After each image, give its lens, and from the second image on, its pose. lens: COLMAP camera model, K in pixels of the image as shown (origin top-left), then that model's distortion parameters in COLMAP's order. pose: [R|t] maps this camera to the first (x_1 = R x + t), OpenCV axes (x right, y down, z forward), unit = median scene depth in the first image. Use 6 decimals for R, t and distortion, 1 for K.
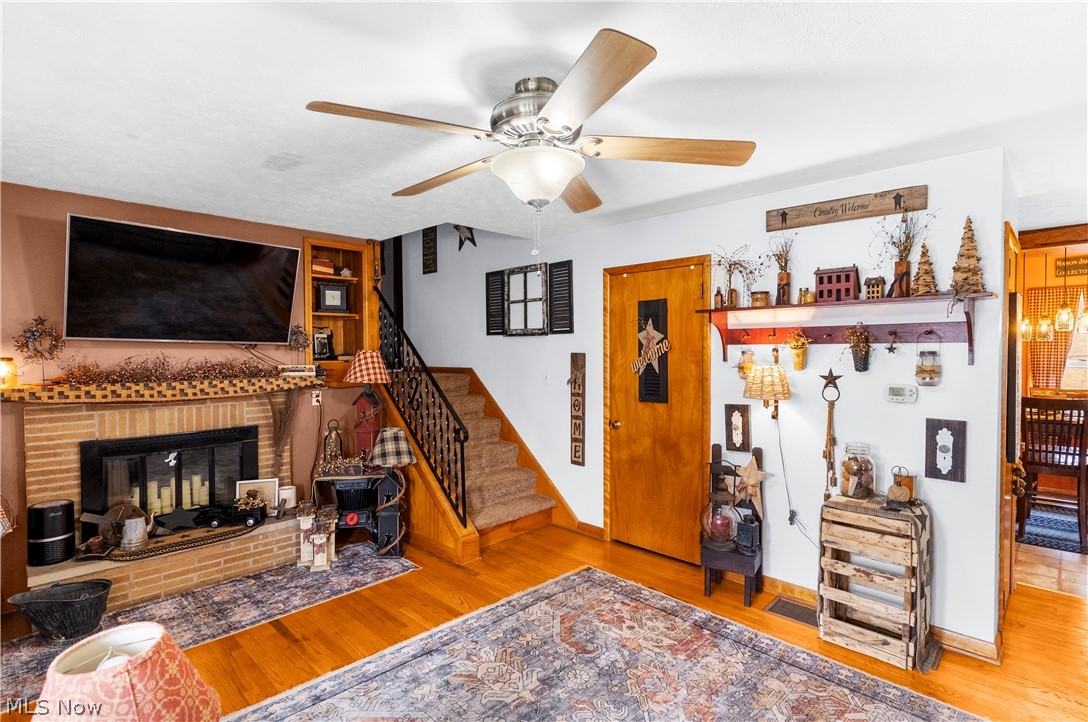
lens RADIAL K [[531.1, 0, 541.9], [0, 531.1, 357.3], [0, 0, 1]] dist [-0.000288, -0.000066]
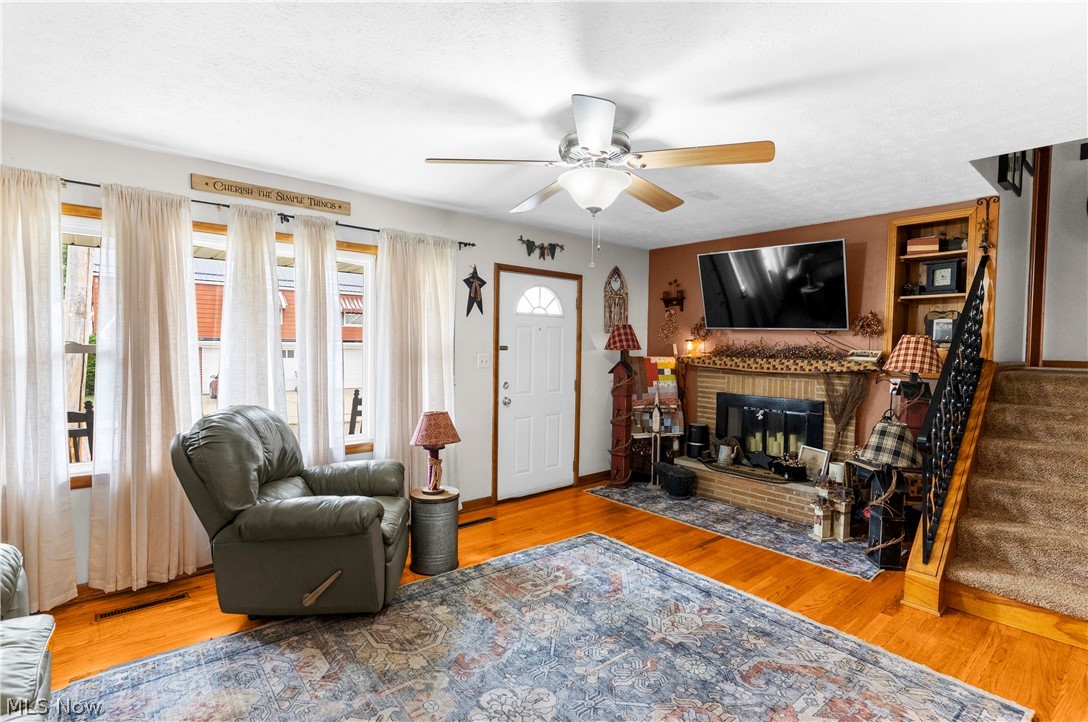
lens RADIAL K [[531.1, 0, 541.9], [0, 531.1, 357.3], [0, 0, 1]] dist [-0.000288, -0.000066]
pose [[-0.091705, 0.028803, -0.995370, 0.768971], [-0.027655, 0.999122, 0.031460, 0.016497], [0.995402, 0.030412, -0.090828, 0.594182]]
